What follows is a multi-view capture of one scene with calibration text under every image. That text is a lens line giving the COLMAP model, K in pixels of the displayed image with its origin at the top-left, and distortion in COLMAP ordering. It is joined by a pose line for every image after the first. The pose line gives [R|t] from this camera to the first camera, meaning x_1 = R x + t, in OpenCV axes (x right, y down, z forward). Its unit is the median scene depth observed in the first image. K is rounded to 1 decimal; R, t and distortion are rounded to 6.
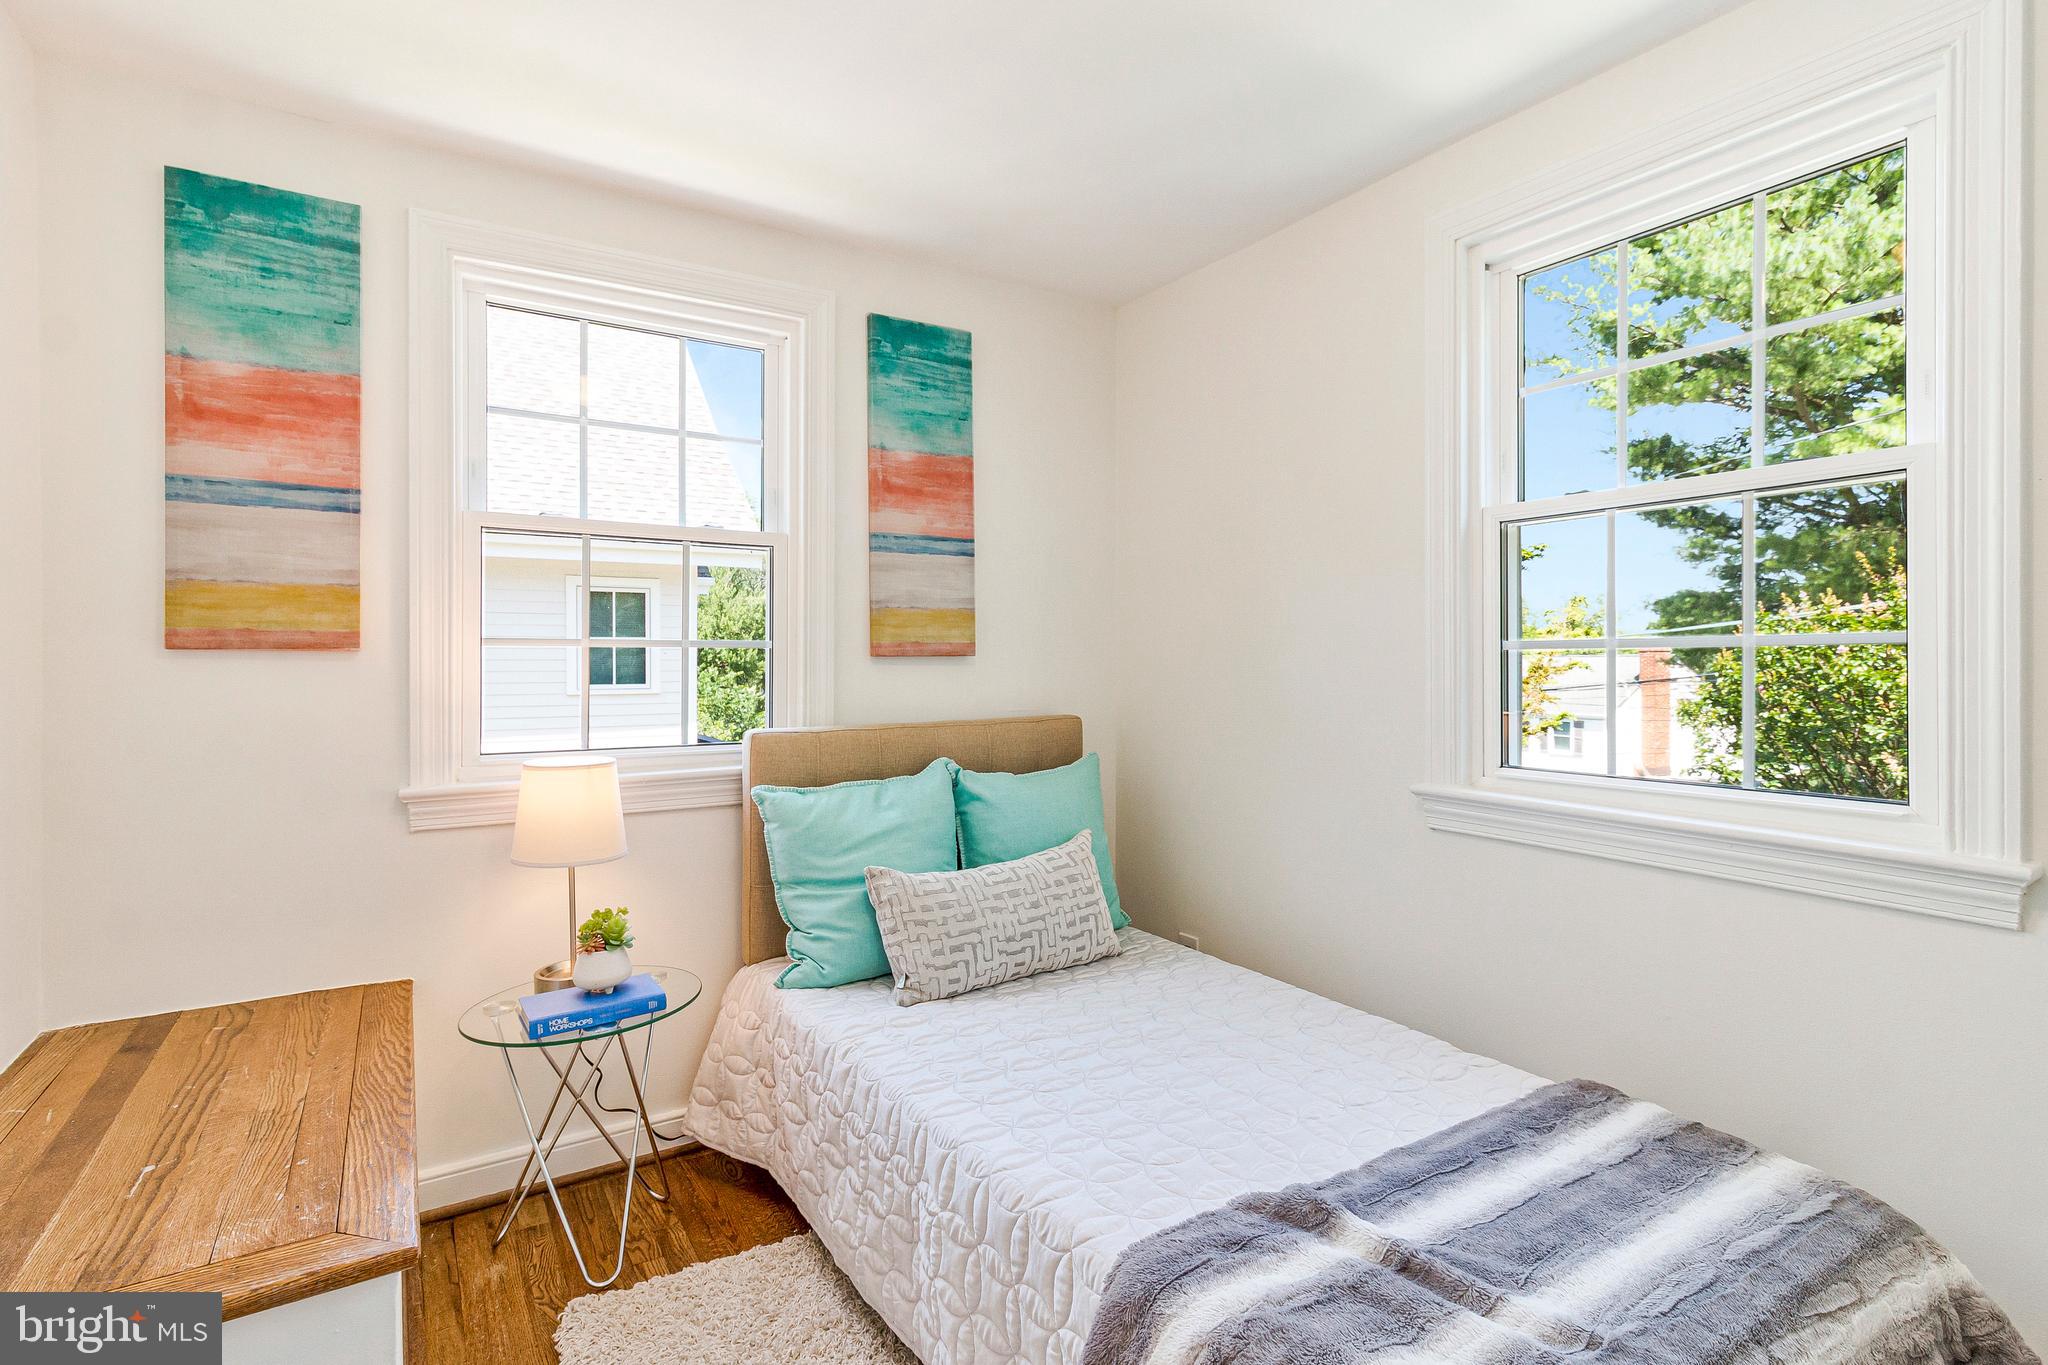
lens RADIAL K [[1006.0, 0, 1025.3], [0, 1006.0, 648.1], [0, 0, 1]] dist [0.004122, -0.000082]
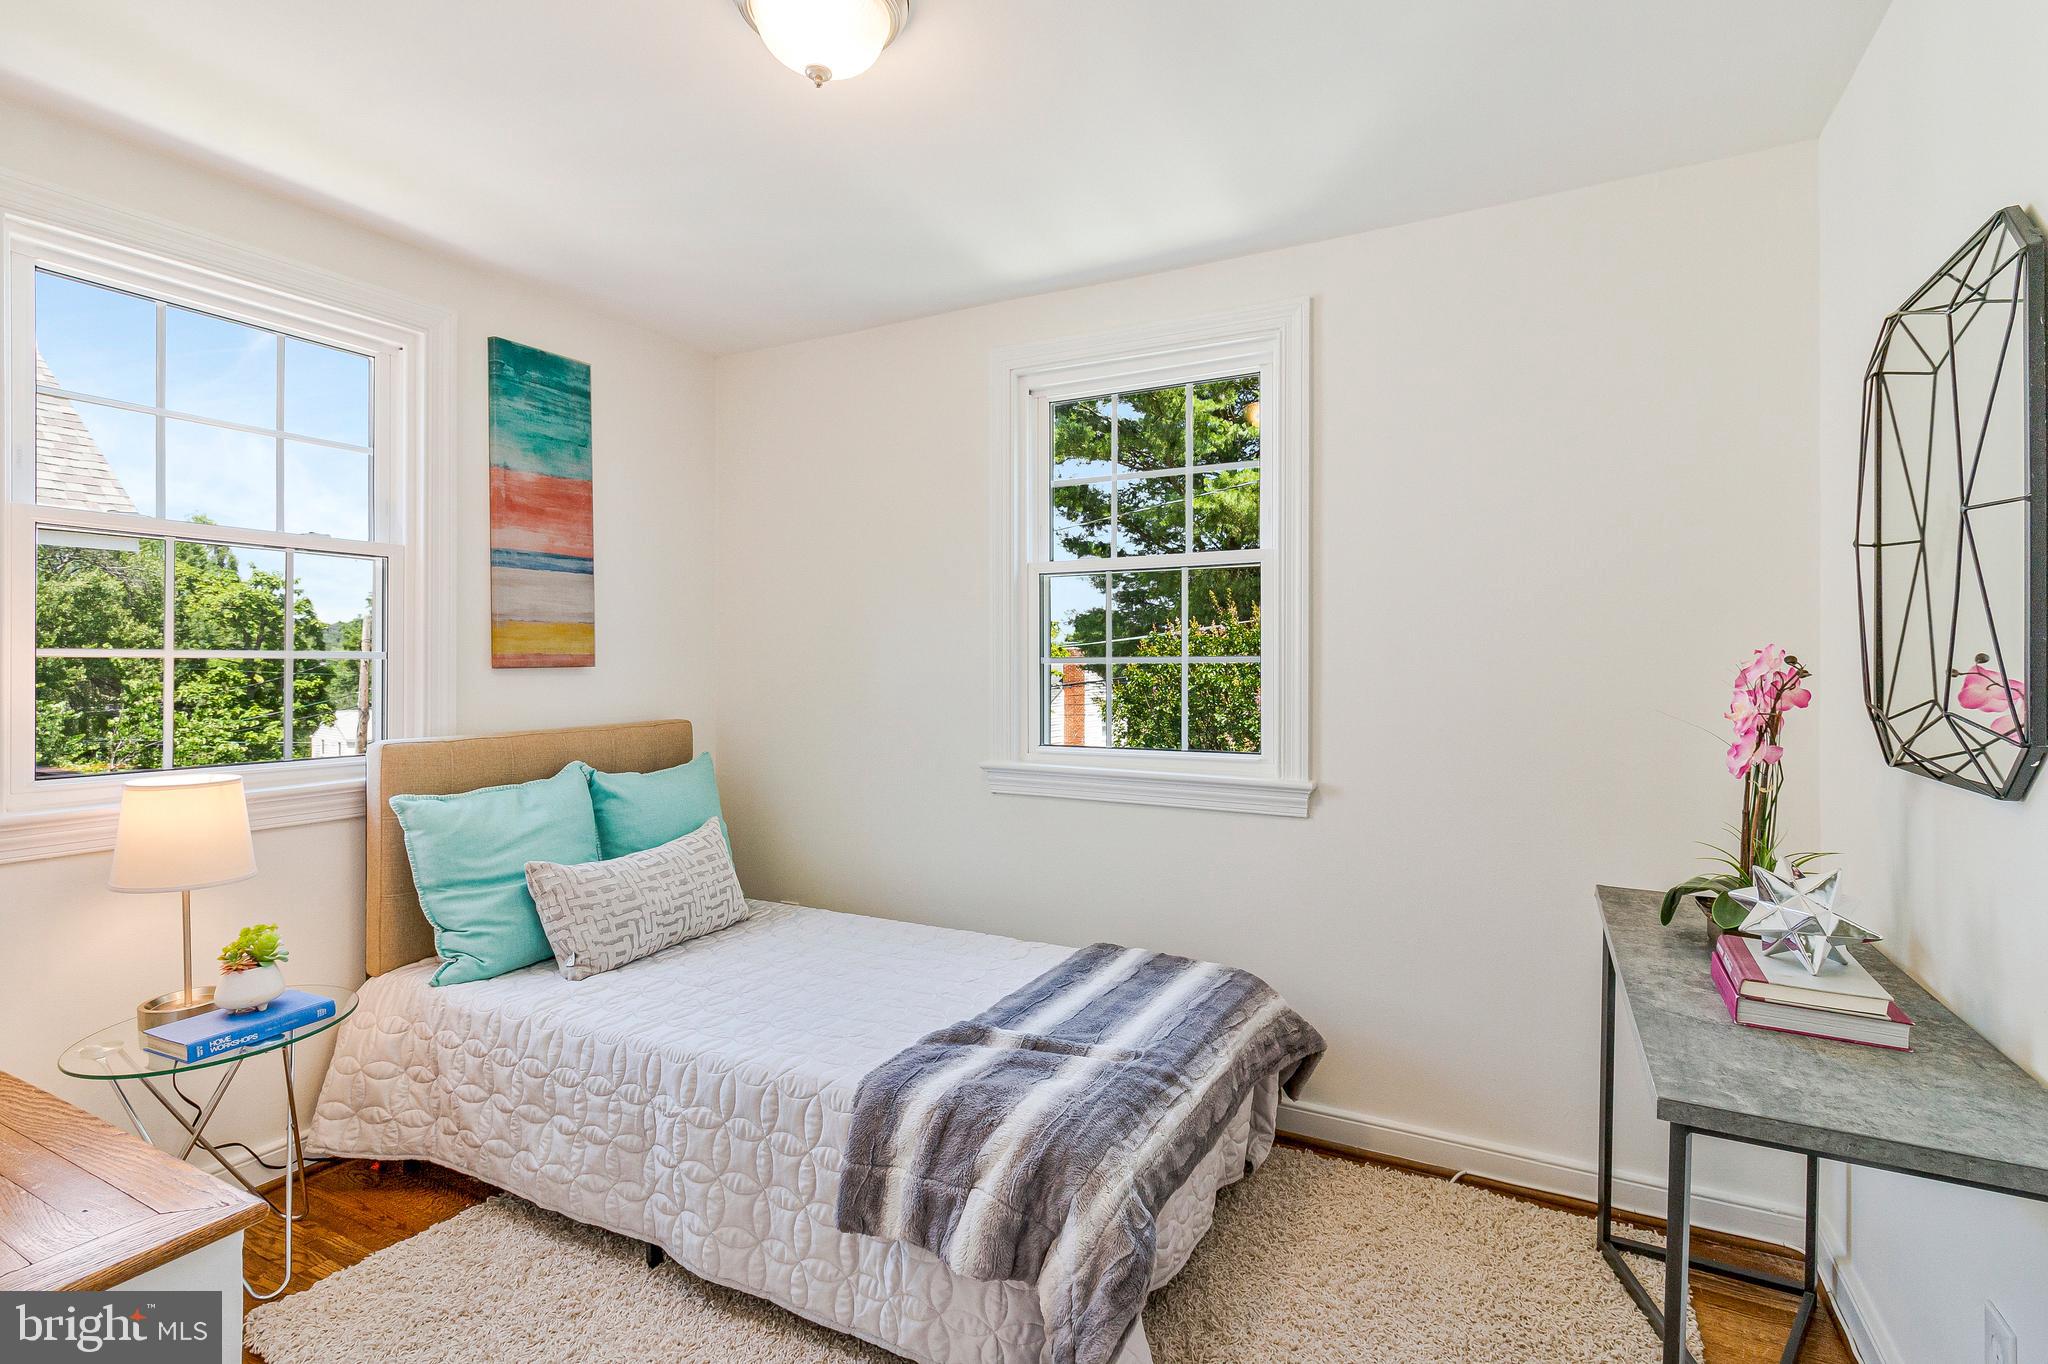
lens RADIAL K [[1006.0, 0, 1025.3], [0, 1006.0, 647.6], [0, 0, 1]] dist [0.004122, -0.000082]
pose [[0.867964, 0.009350, 0.496539, -0.236720], [-0.006442, 0.999951, -0.007570, -0.009551], [-0.496585, 0.003372, 0.867982, -0.213288]]
